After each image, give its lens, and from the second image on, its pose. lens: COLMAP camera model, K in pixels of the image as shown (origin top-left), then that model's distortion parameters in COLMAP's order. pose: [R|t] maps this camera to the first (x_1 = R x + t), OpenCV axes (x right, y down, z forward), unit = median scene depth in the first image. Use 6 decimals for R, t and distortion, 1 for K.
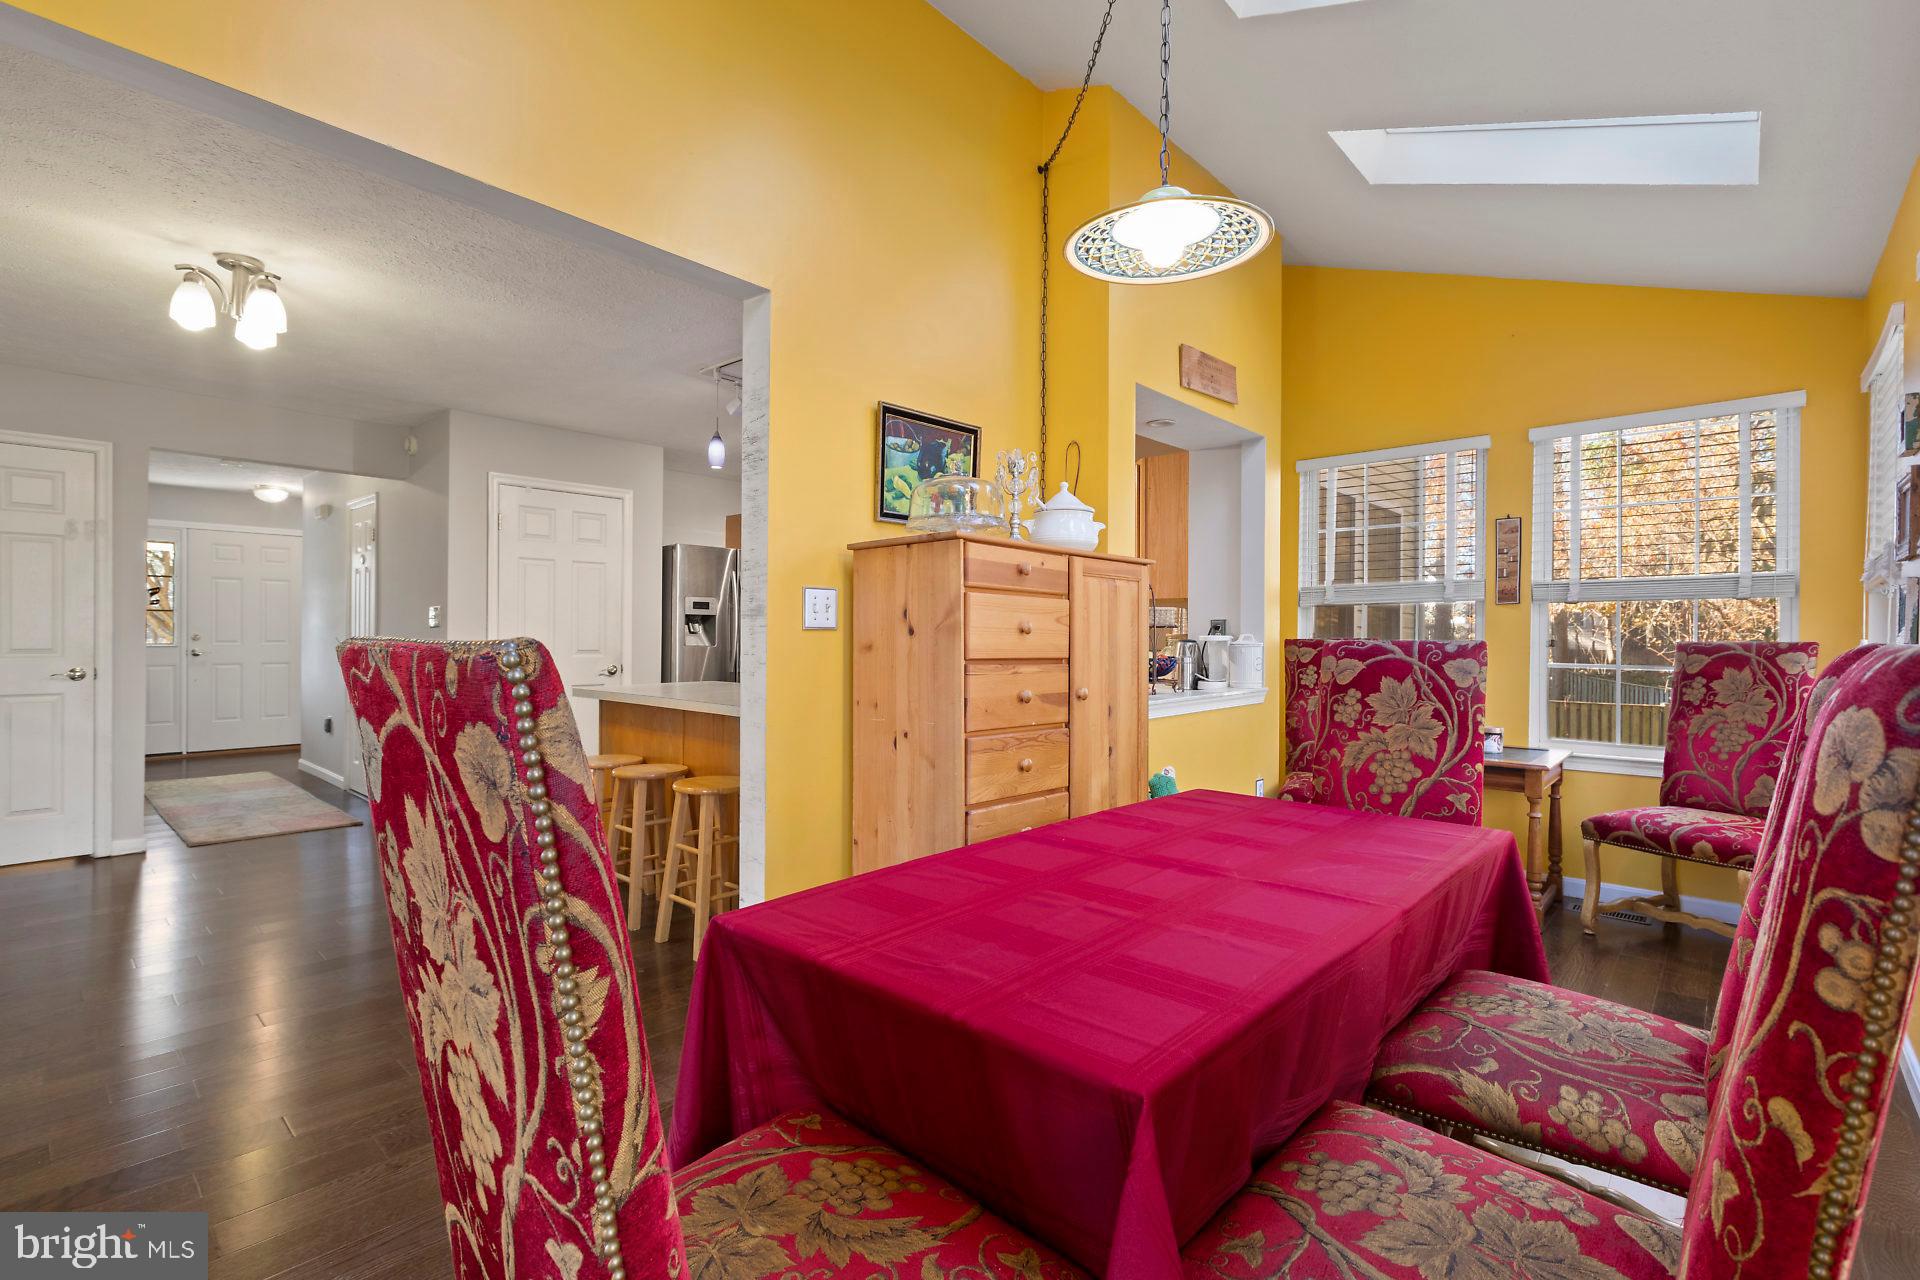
lens RADIAL K [[871.4, 0, 956.5], [0, 871.4, 638.4], [0, 0, 1]] dist [0.002484, -0.001053]
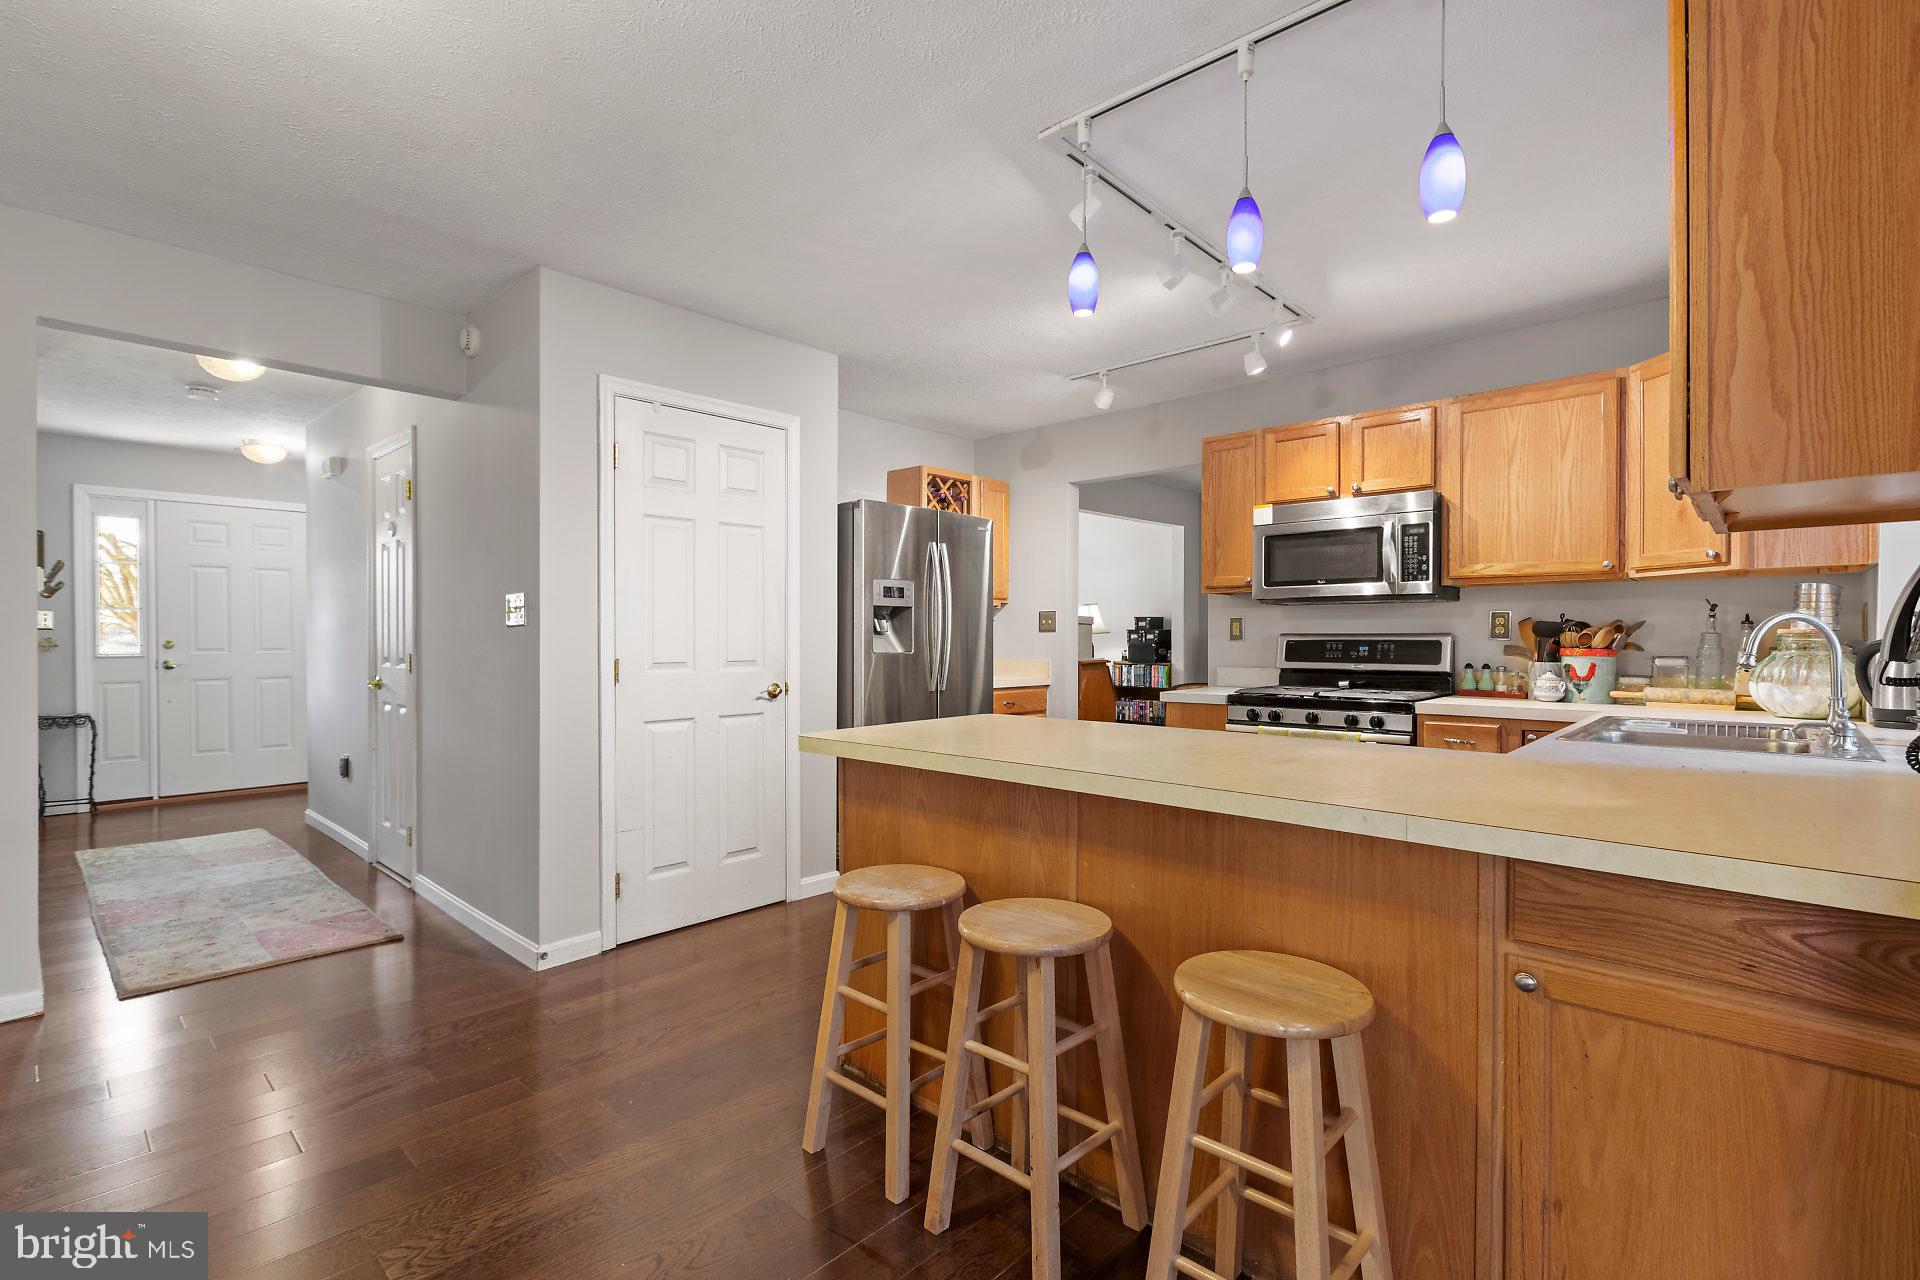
lens RADIAL K [[871.4, 0, 951.8], [0, 871.4, 647.4], [0, 0, 1]] dist [0.002484, -0.001053]
pose [[0.999908, -0.007889, -0.011018, -0.240845], [0.008025, 0.999891, 0.012365, -0.003099], [0.010919, -0.012452, 0.999863, 0.327685]]
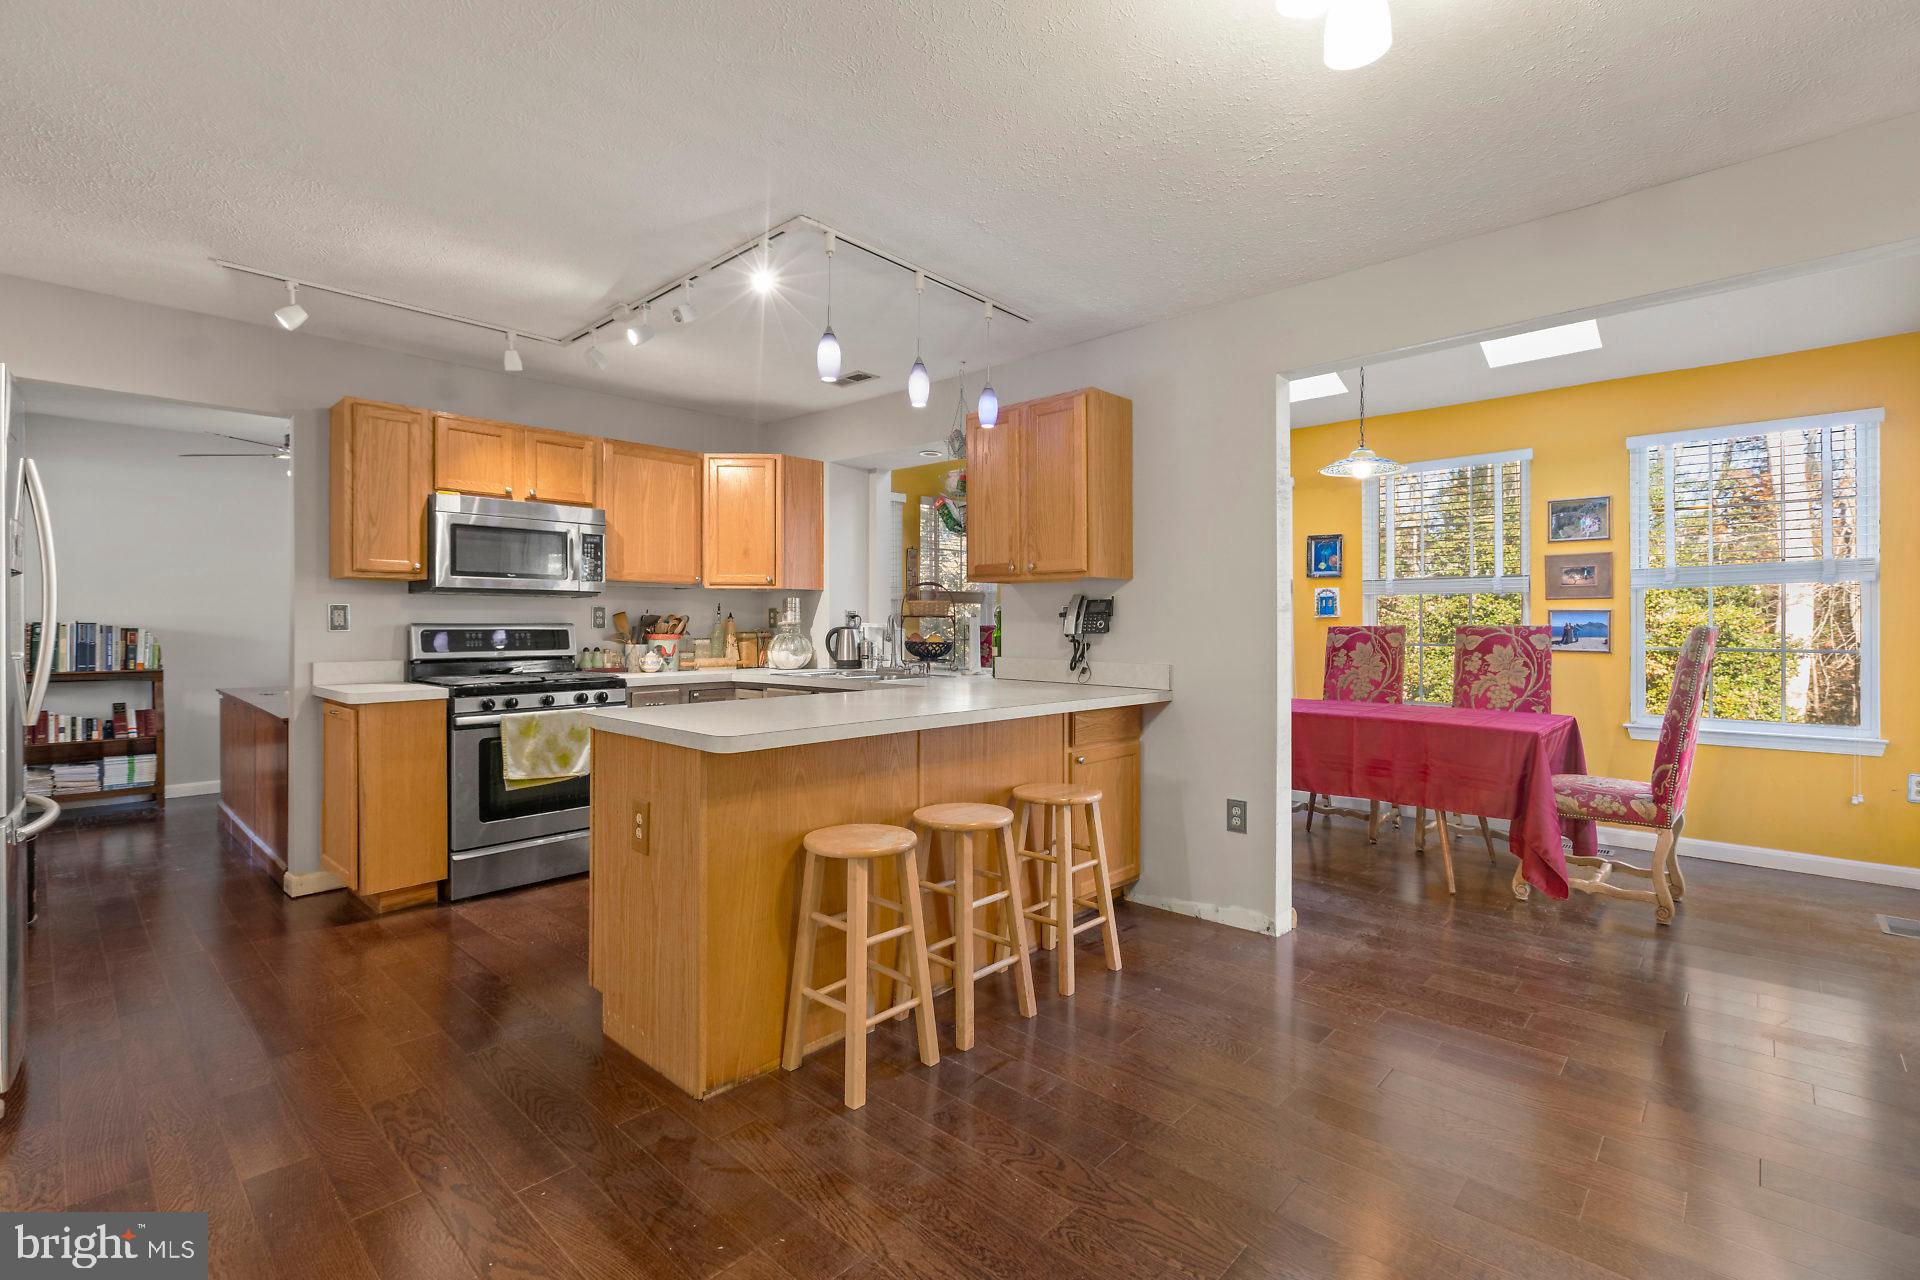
lens RADIAL K [[871.4, 0, 955.8], [0, 871.4, 621.8], [0, 0, 1]] dist [0.002484, -0.001053]
pose [[0.004609, -0.004443, 0.999980, -0.629671], [0.002885, 0.999986, 0.004430, -0.006488], [-0.999985, 0.002865, 0.004622, 0.598476]]
